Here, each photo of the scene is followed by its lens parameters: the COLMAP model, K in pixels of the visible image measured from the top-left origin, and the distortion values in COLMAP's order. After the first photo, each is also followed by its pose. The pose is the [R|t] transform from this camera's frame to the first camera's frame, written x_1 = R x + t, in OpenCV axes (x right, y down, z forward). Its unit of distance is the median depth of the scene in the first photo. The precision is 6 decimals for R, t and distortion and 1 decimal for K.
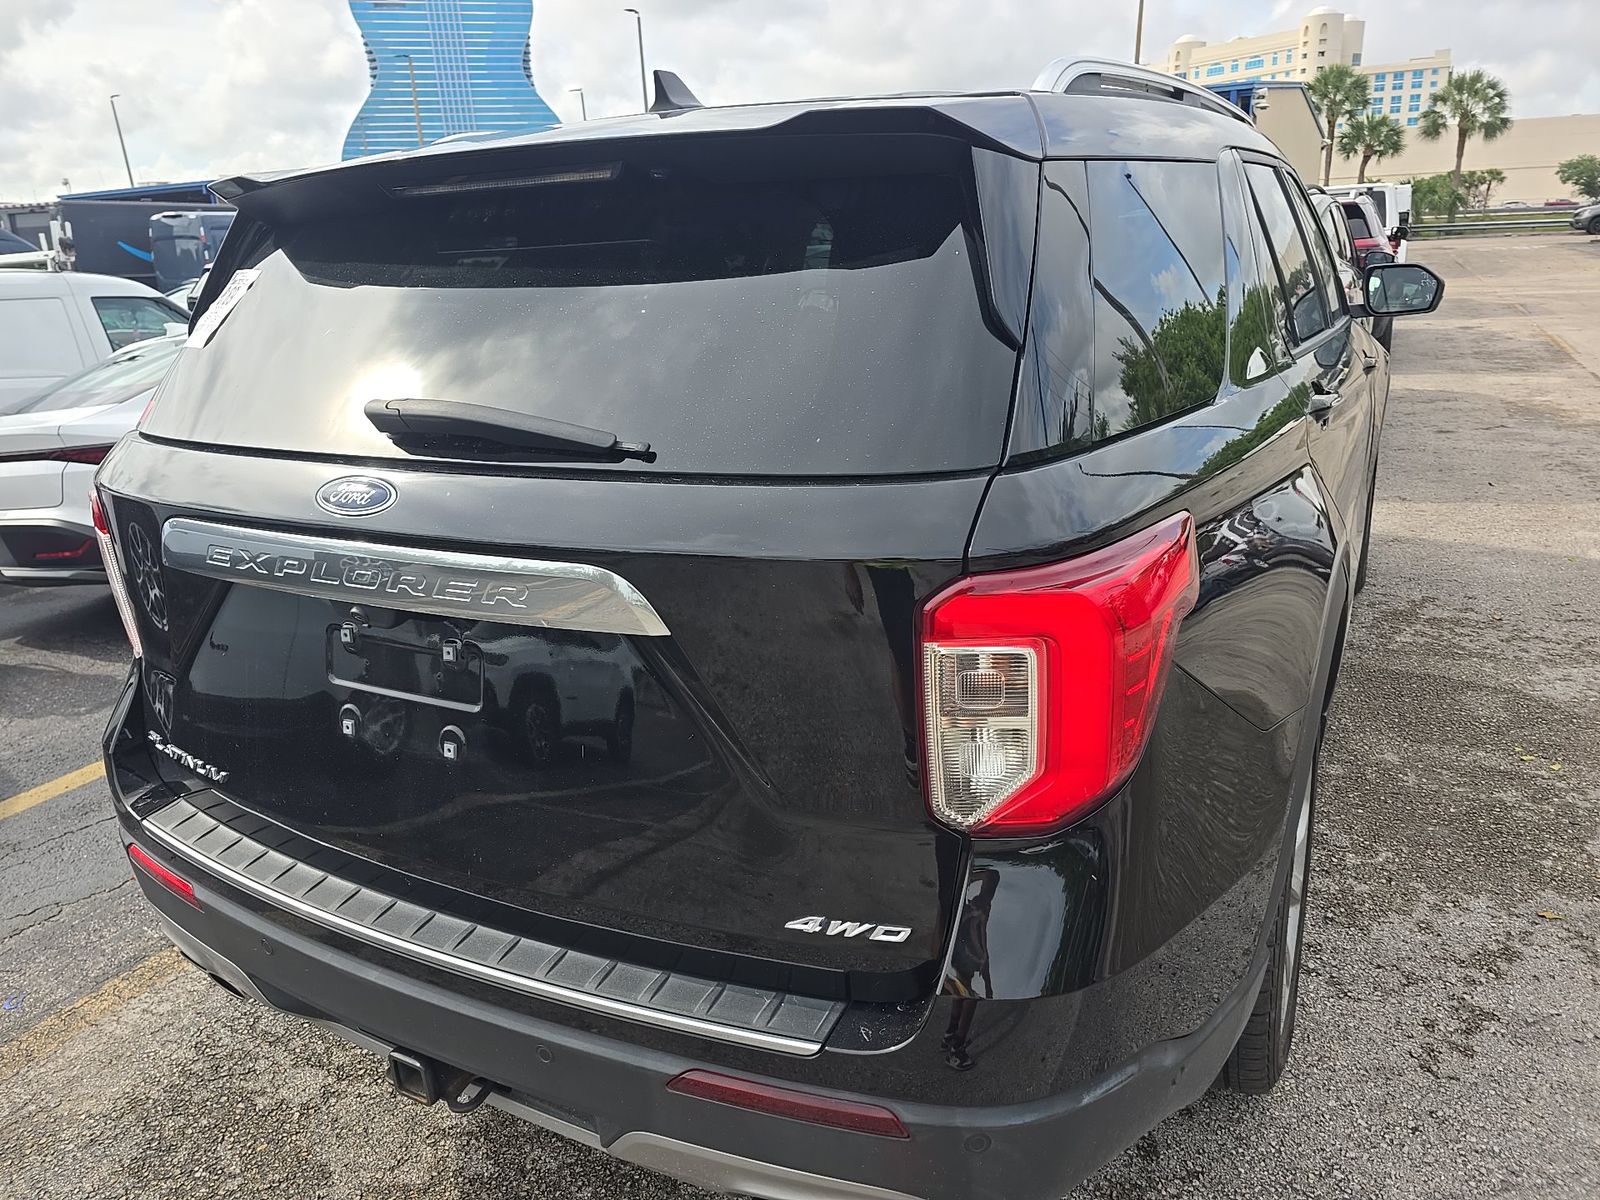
lens RADIAL K [[1082.9, 0, 800.0], [0, 1082.9, 600.0], [0, 0, 1]] dist [0.041462, -0.034959]
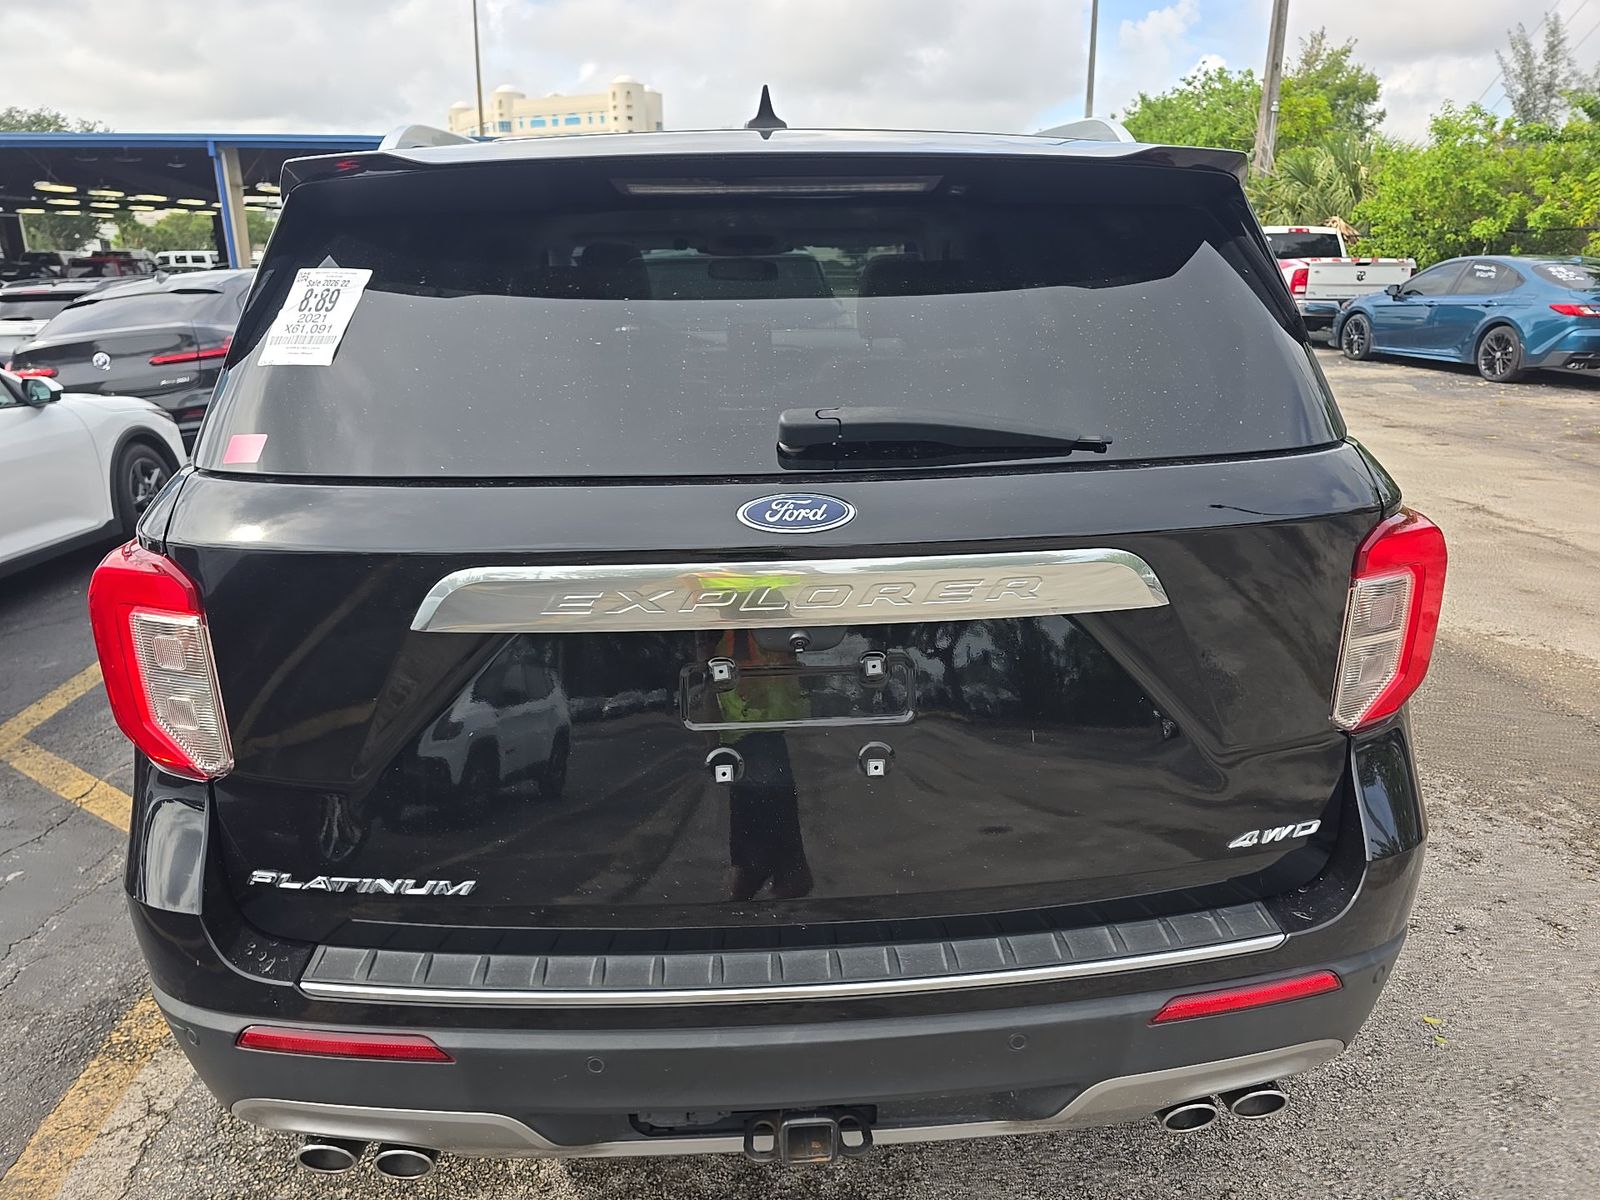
lens RADIAL K [[1074.4, 0, 798.1], [0, 1074.4, 591.7], [0, 0, 1]] dist [0.056432, -0.046446]
pose [[0.857794, -0.121651, 0.499390, -0.911671], [0.141013, 0.990007, -0.001050, -0.028079], [-0.494271, 0.071321, 0.866377, 0.207144]]
